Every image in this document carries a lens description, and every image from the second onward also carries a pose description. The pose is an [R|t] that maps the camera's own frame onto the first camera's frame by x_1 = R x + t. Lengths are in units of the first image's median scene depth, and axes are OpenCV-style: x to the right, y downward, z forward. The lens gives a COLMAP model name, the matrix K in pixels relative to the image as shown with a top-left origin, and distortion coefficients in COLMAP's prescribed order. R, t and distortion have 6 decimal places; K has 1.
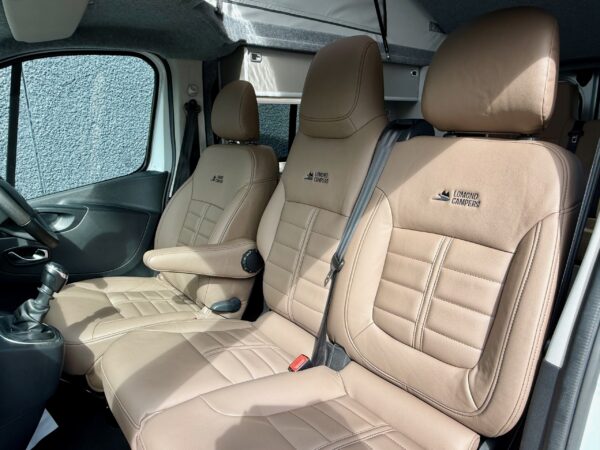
lens RADIAL K [[401.1, 0, 296.6], [0, 401.1, 229.3], [0, 0, 1]] dist [0.001844, 0.003355]
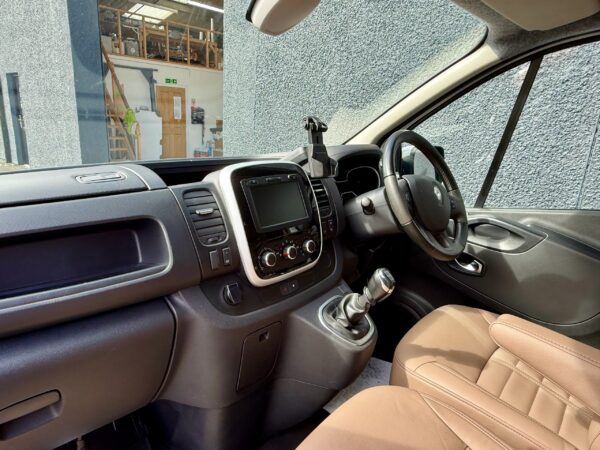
lens RADIAL K [[401.1, 0, 296.6], [0, 401.1, 229.3], [0, 0, 1]] dist [0.001844, 0.003355]
pose [[0.168319, 0.276814, -0.946067, 0.144687], [-0.297986, 0.929145, 0.218847, -0.100217], [0.939613, 0.245078, 0.238880, 0.387199]]
